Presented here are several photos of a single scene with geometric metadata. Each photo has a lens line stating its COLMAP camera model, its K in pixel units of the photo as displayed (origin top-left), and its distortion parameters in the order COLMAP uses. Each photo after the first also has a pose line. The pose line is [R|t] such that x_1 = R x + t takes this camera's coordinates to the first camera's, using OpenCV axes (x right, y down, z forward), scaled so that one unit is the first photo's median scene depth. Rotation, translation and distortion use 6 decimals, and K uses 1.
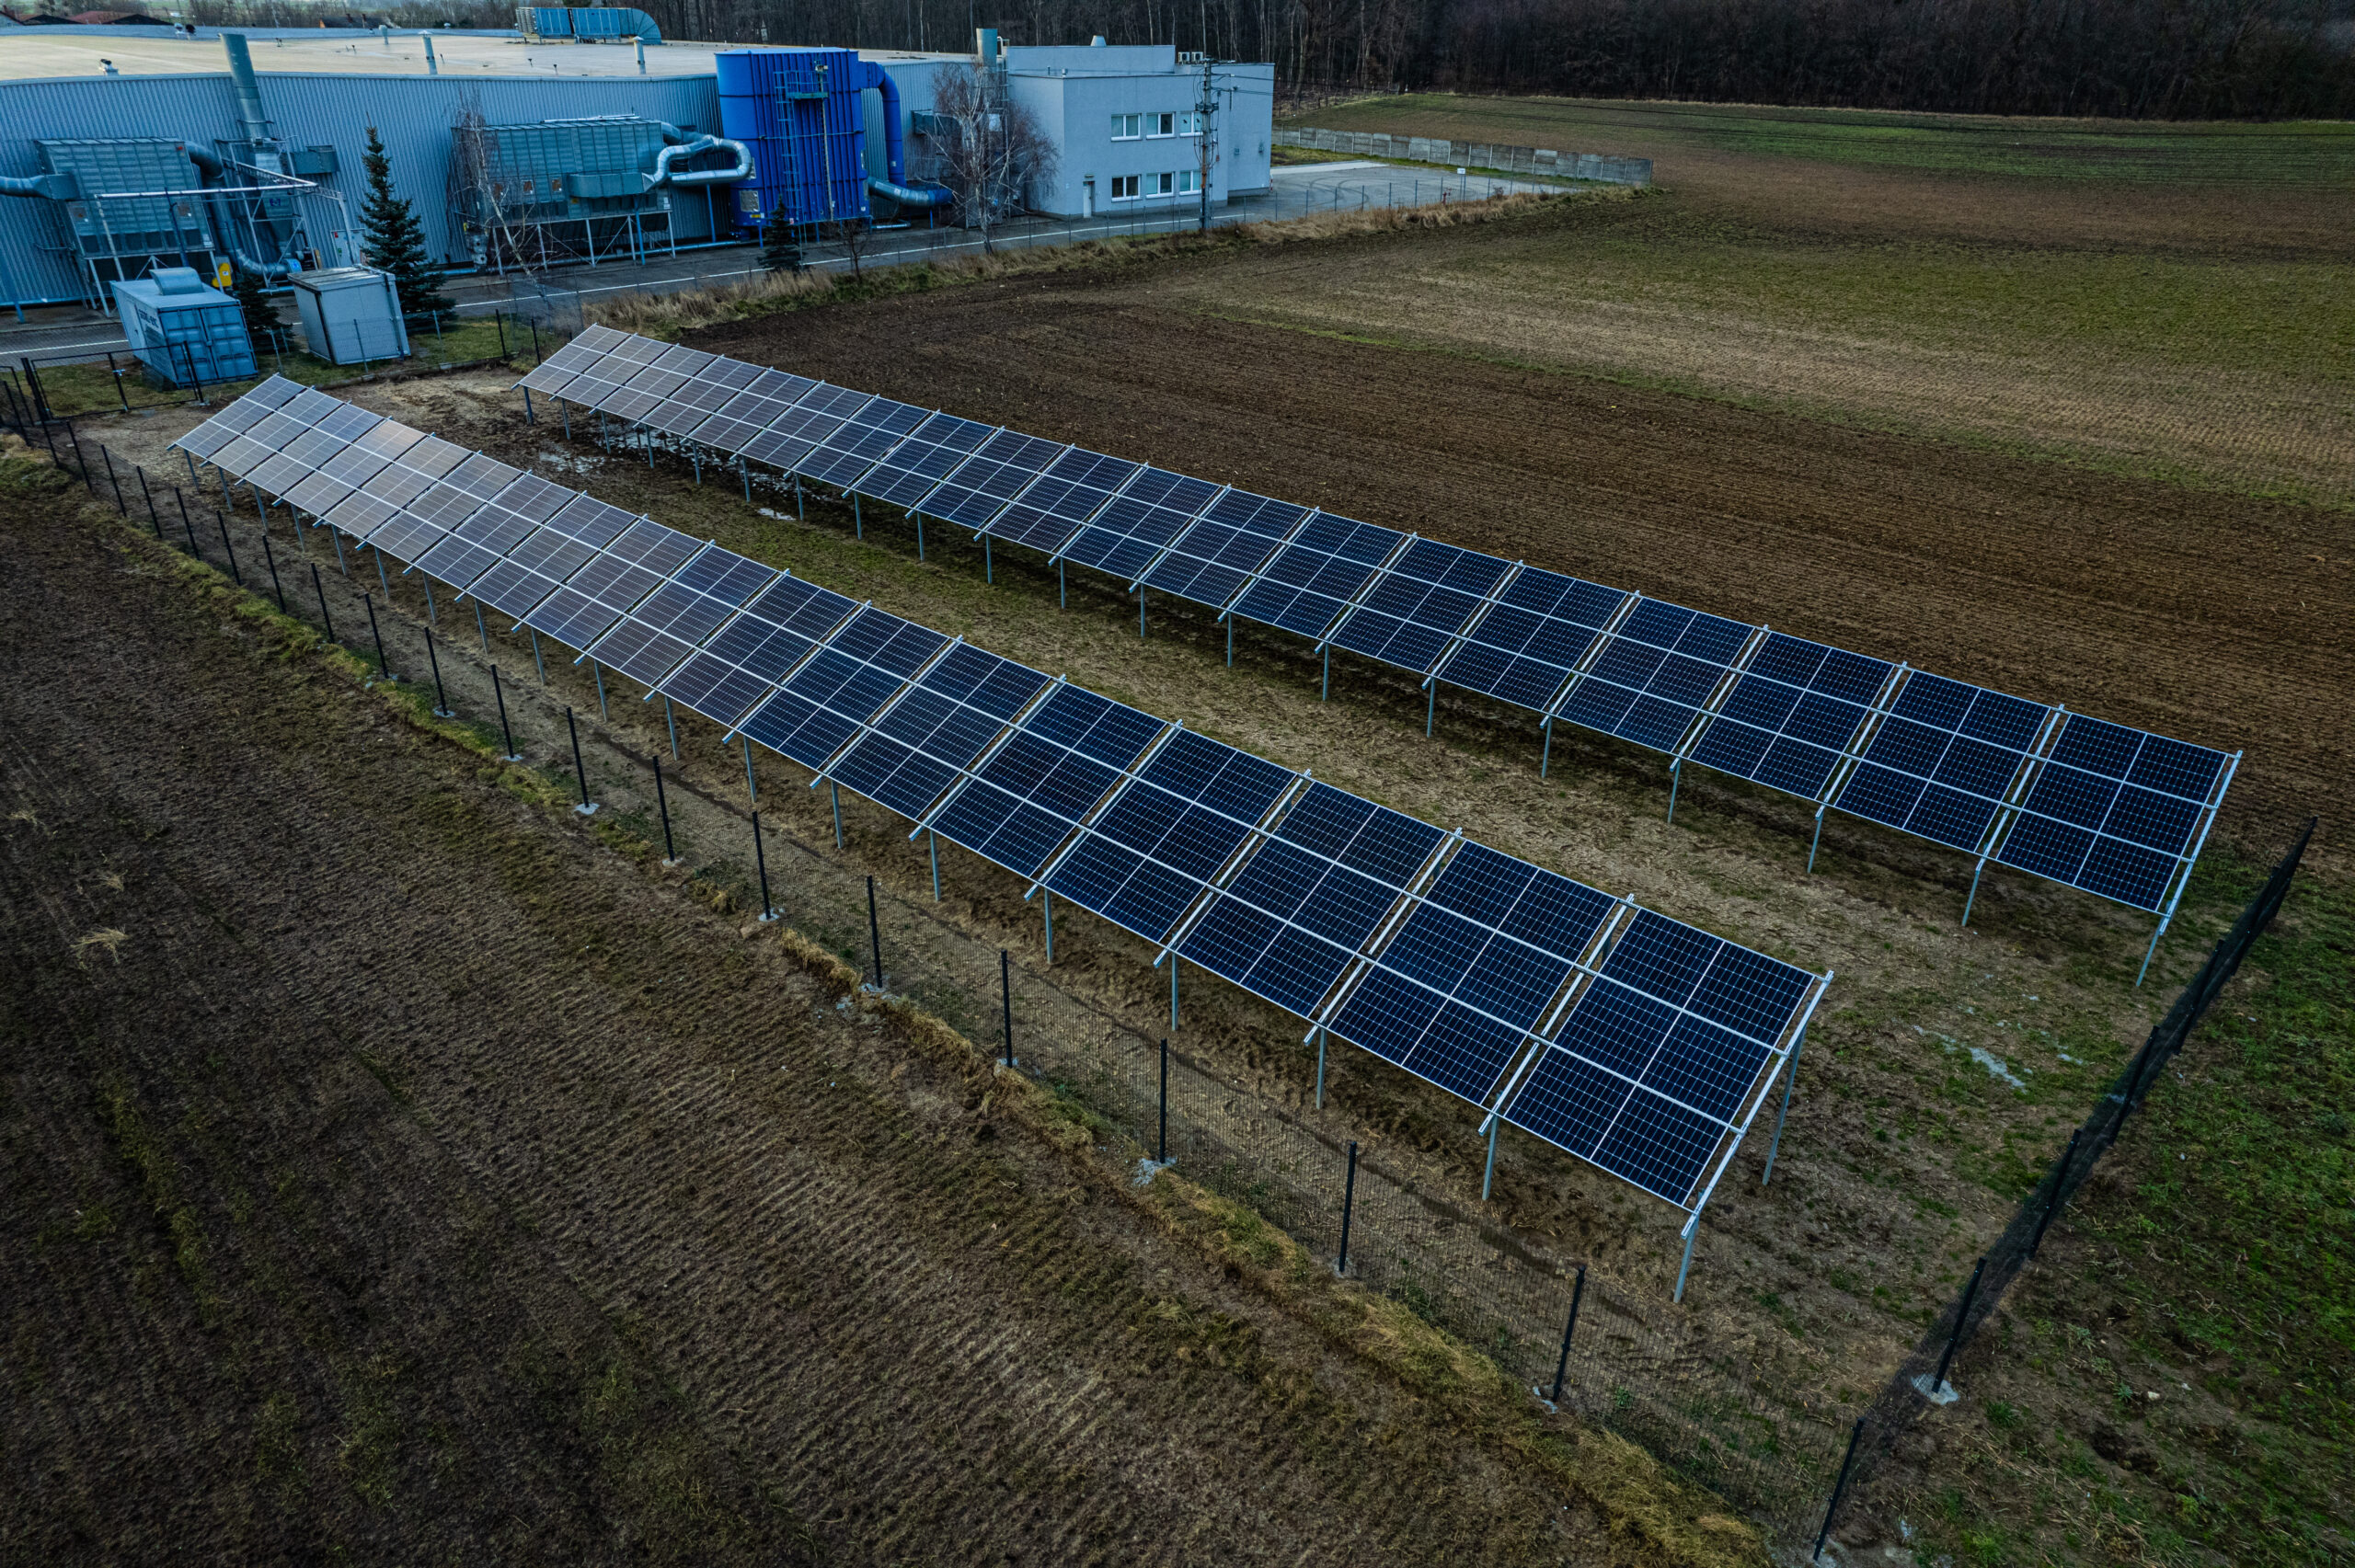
lens RADIAL K [[1511.4, 0, 1186.3], [0, 1511.4, 785.4], [0, 0, 1]] dist [-0.083288, 0.076130]
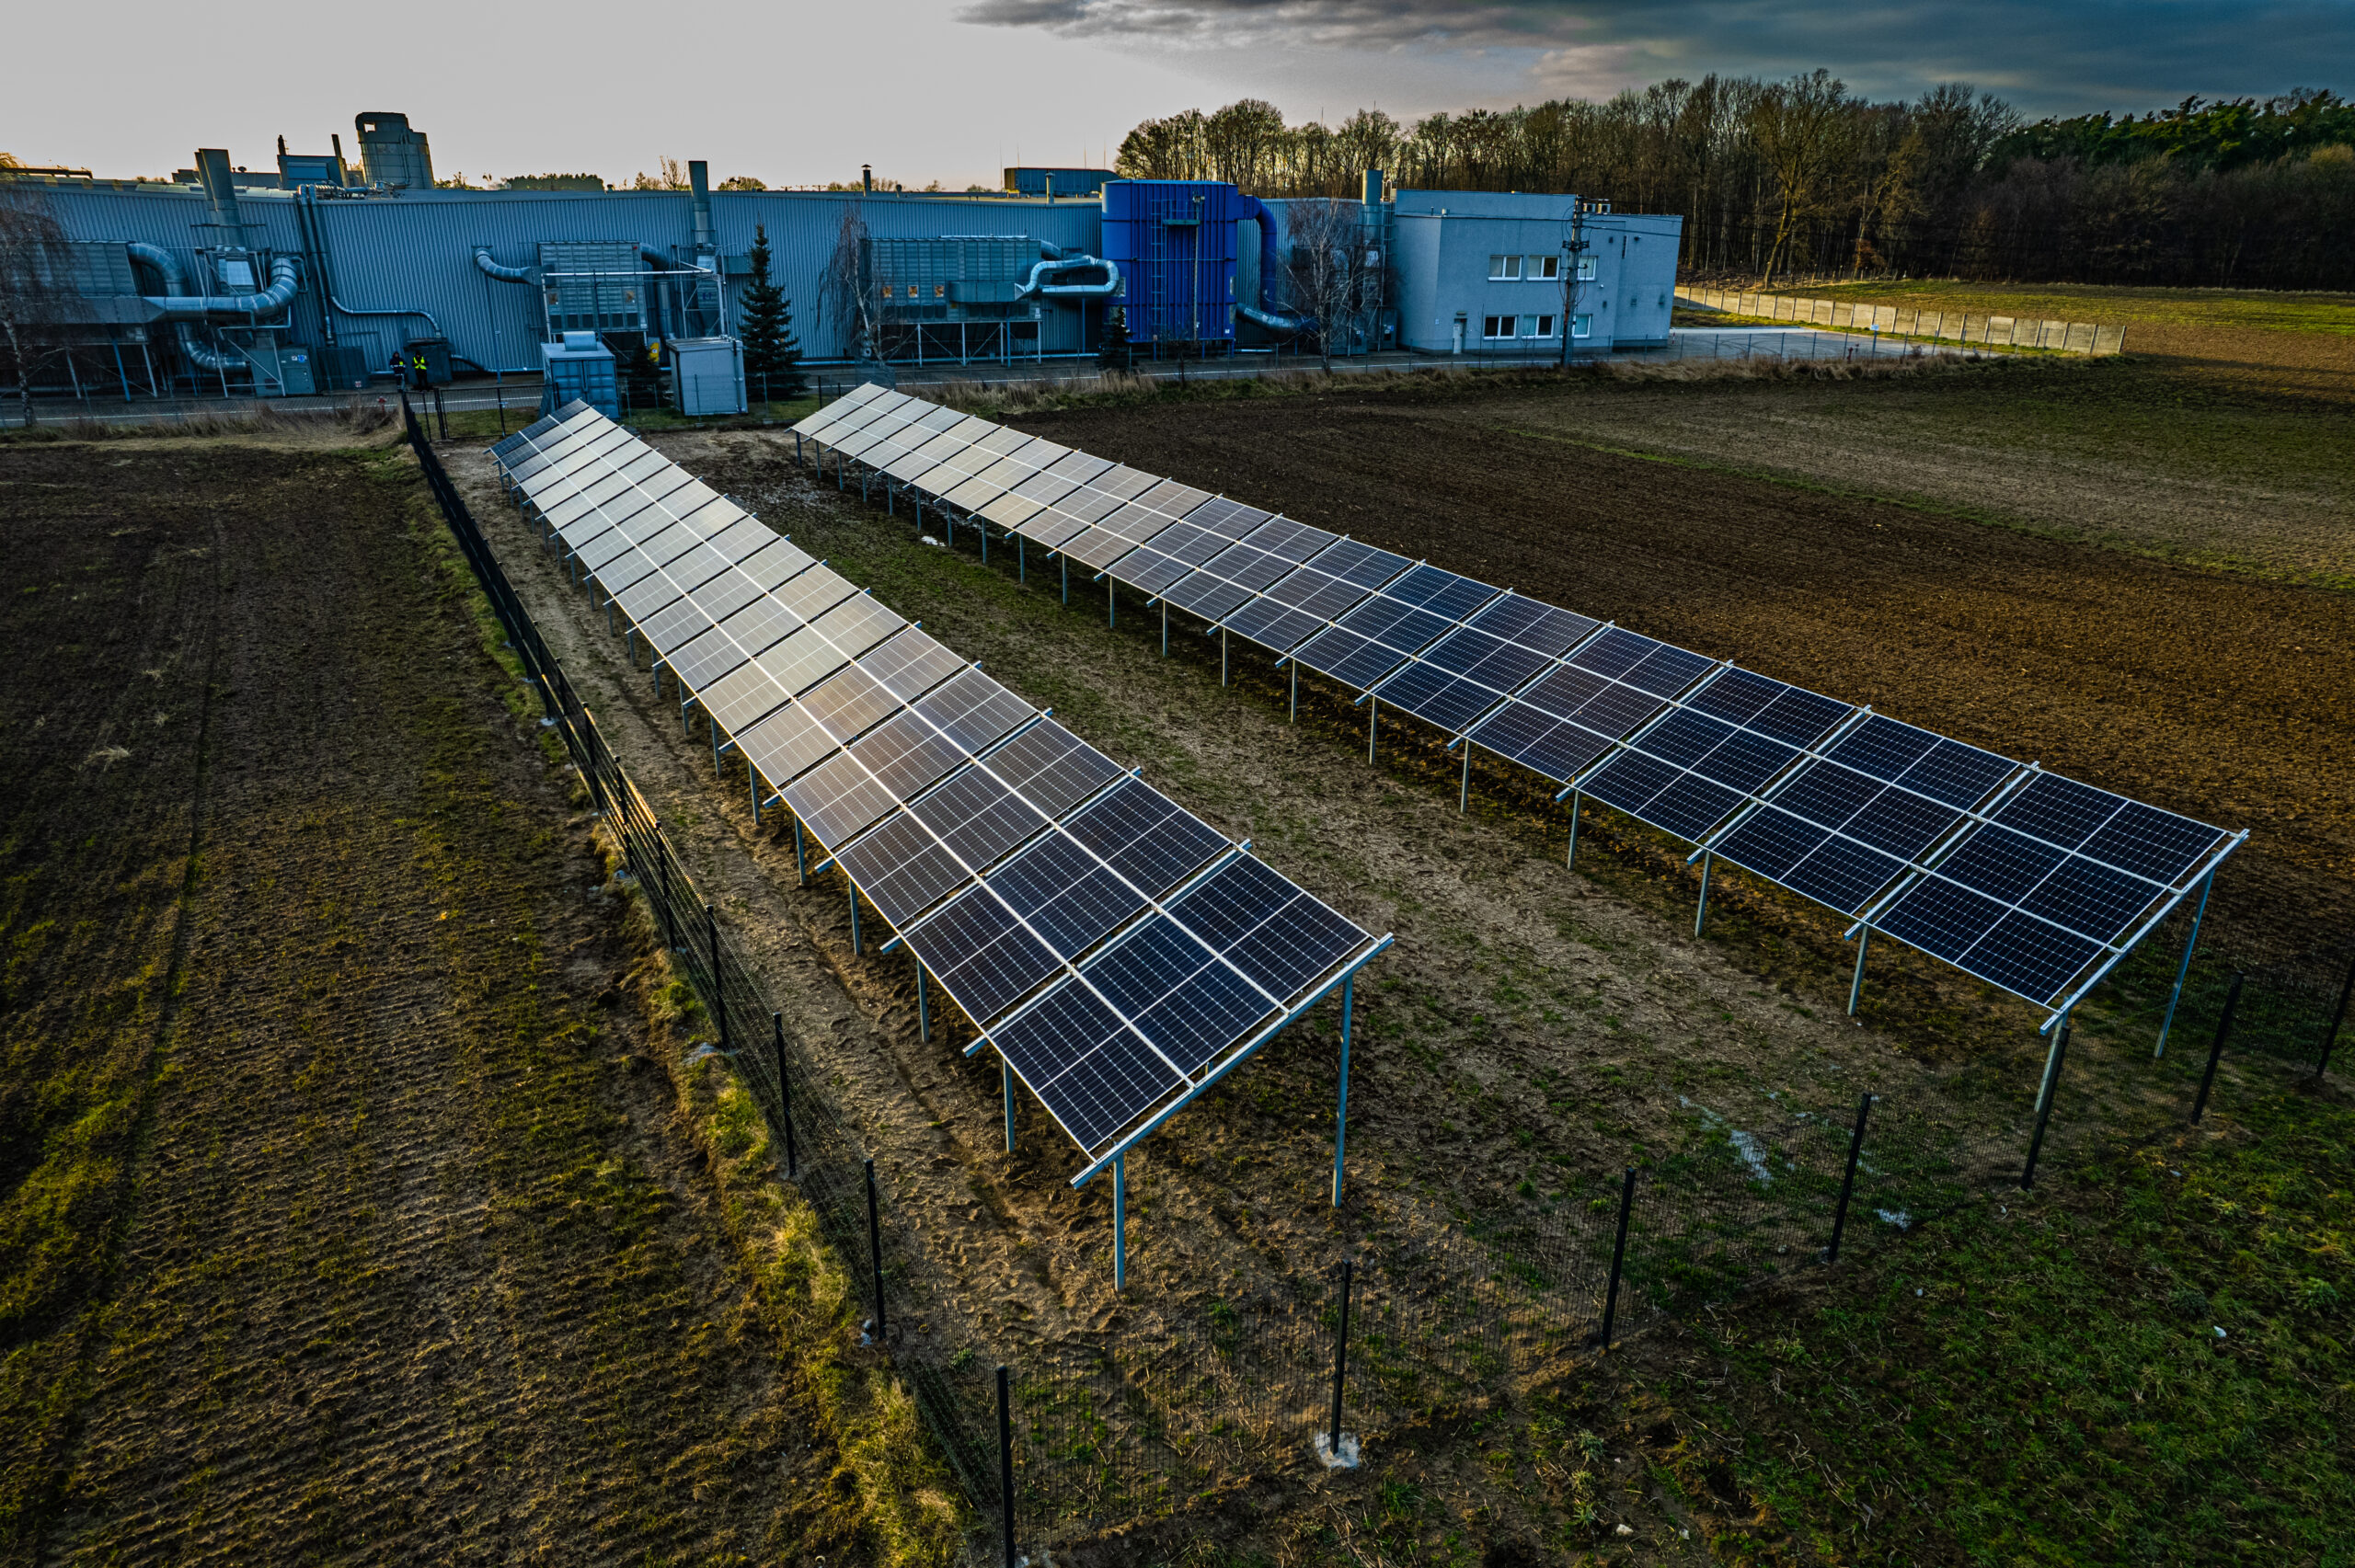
lens RADIAL K [[1511.4, 0, 1186.3], [0, 1511.4, 785.4], [0, 0, 1]] dist [-0.083288, 0.076130]
pose [[0.944635, 0.118460, -0.305993, 0.336983], [-0.153182, 0.983907, -0.091987, 0.081651], [0.290172, 0.133767, 0.947579, 0.106798]]
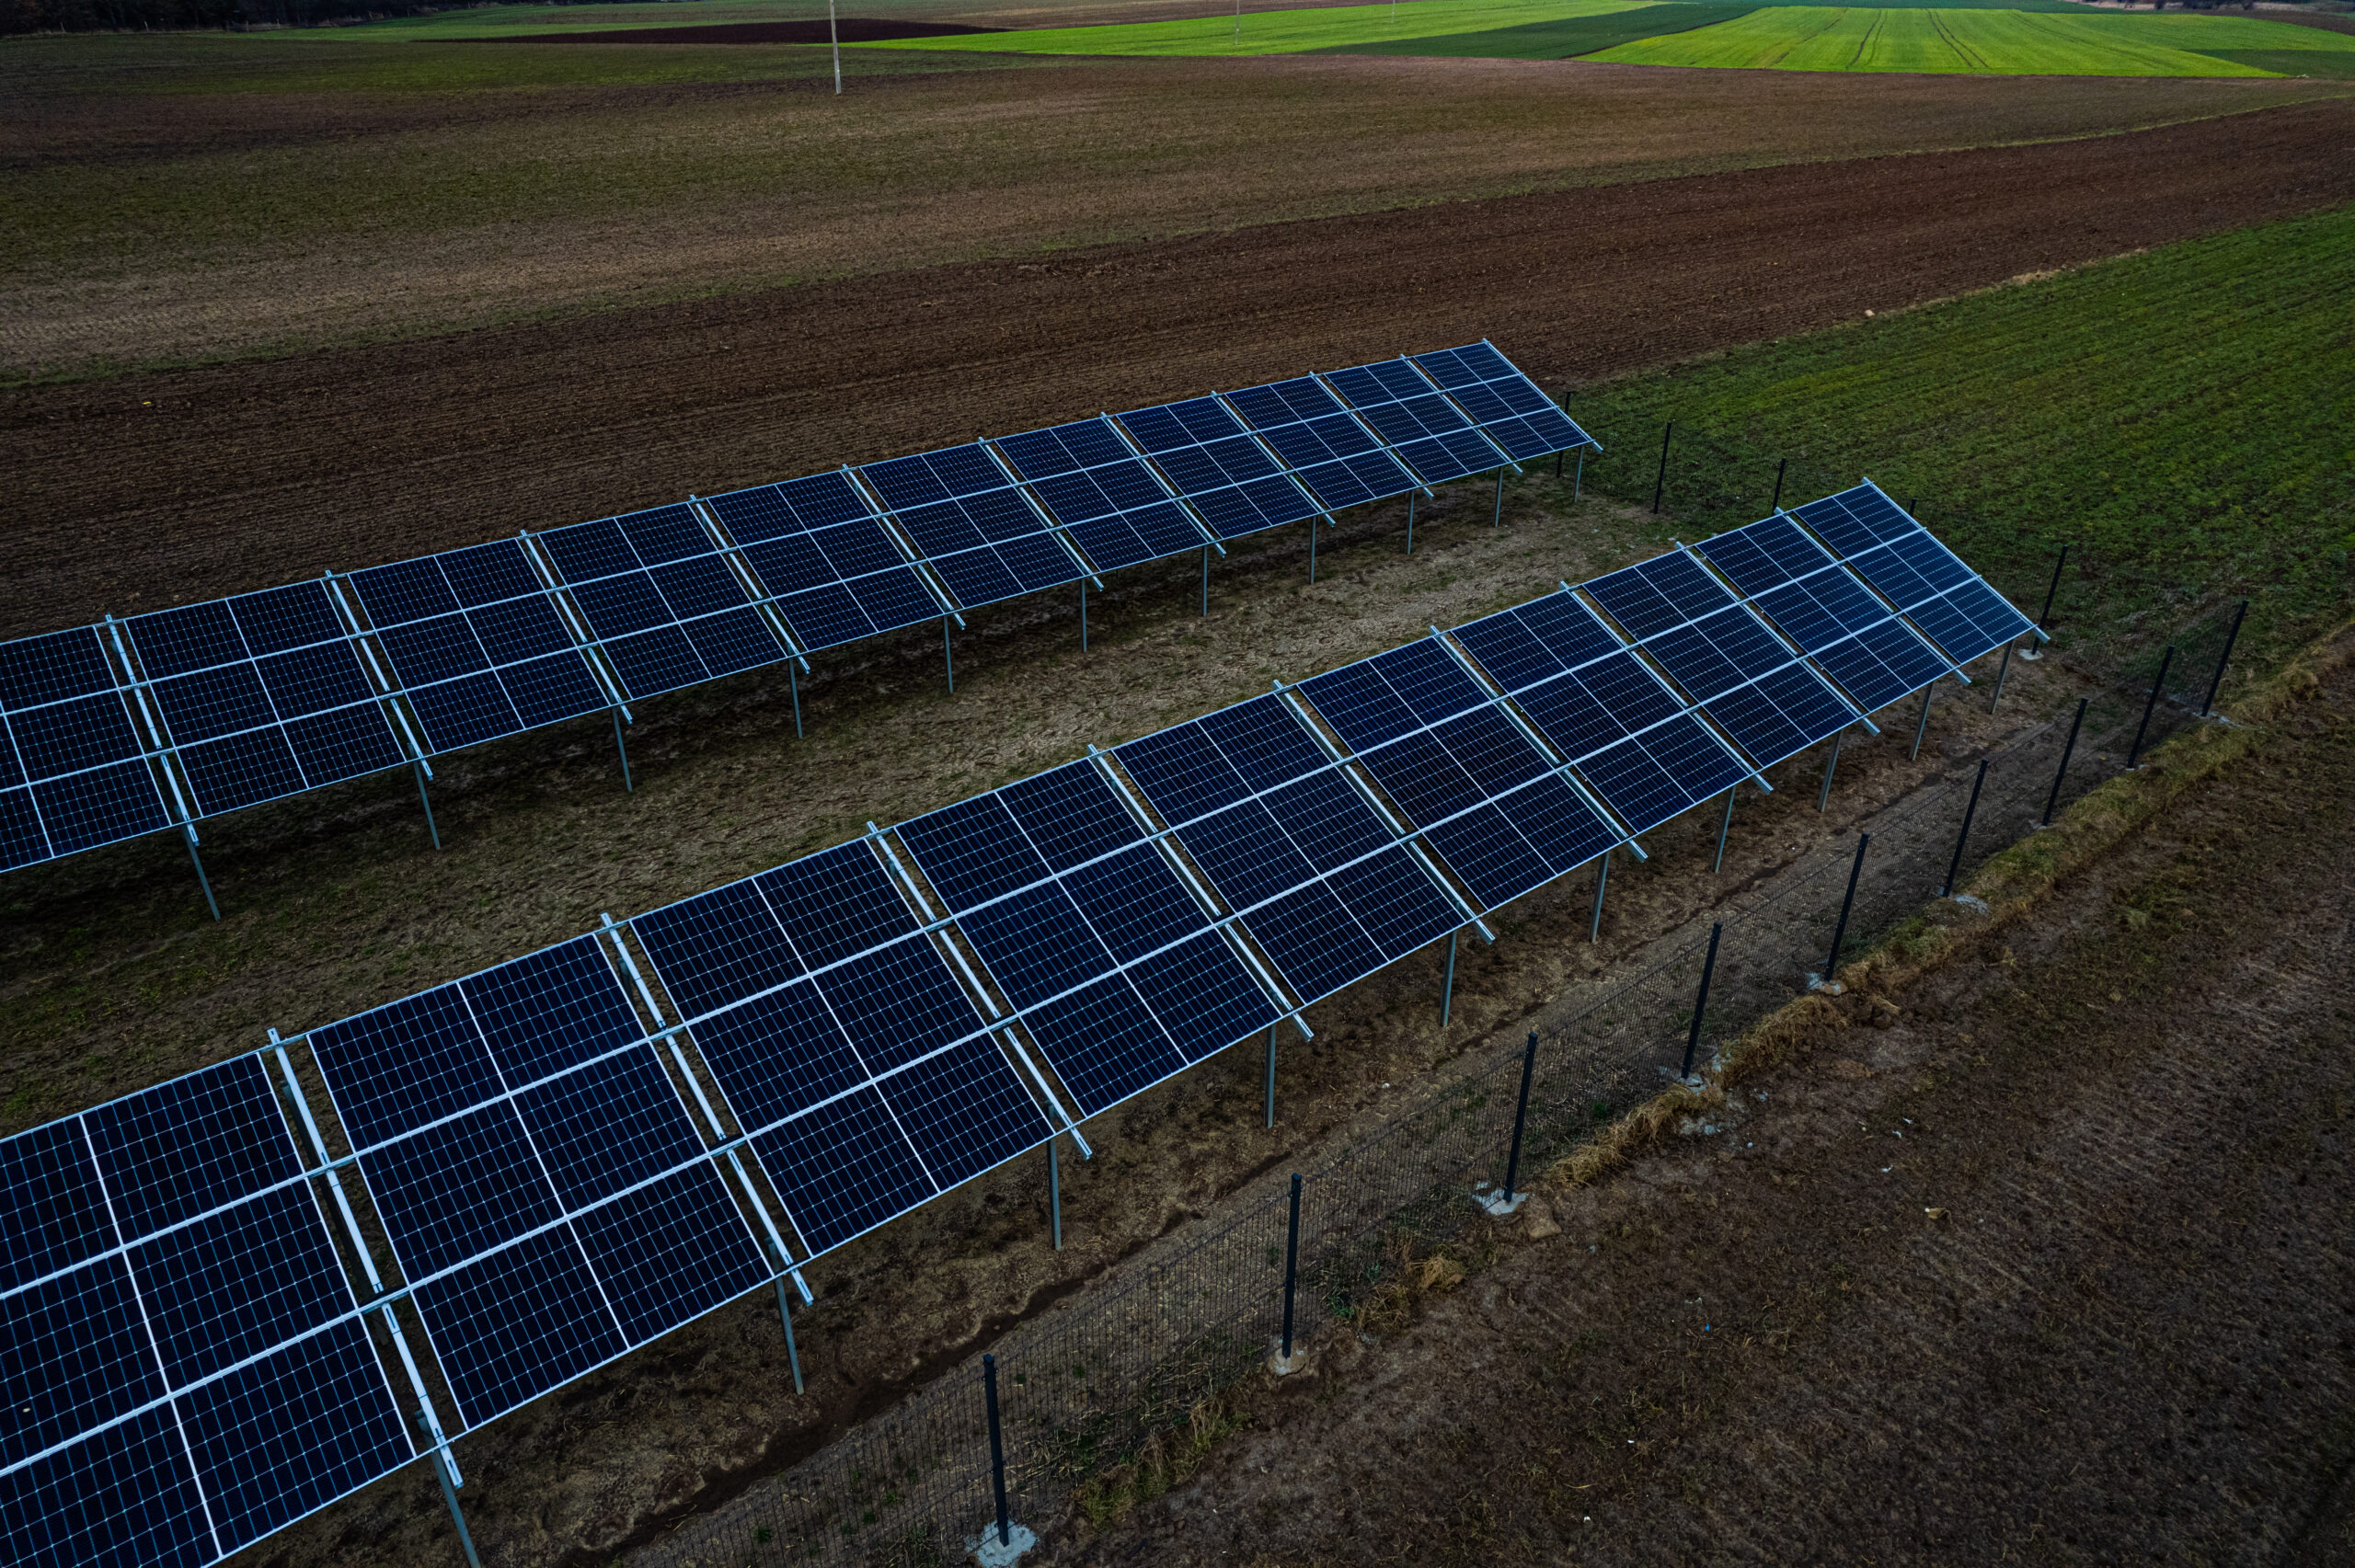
lens RADIAL K [[1504.4, 0, 1184.1], [0, 1504.4, 797.1], [0, 0, 1]] dist [-0.077018, 0.069147]
pose [[0.175728, -0.492374, 0.852460, -0.579293], [0.453576, 0.809041, 0.373794, -0.253672], [-0.873721, 0.320970, 0.365500, 0.678294]]
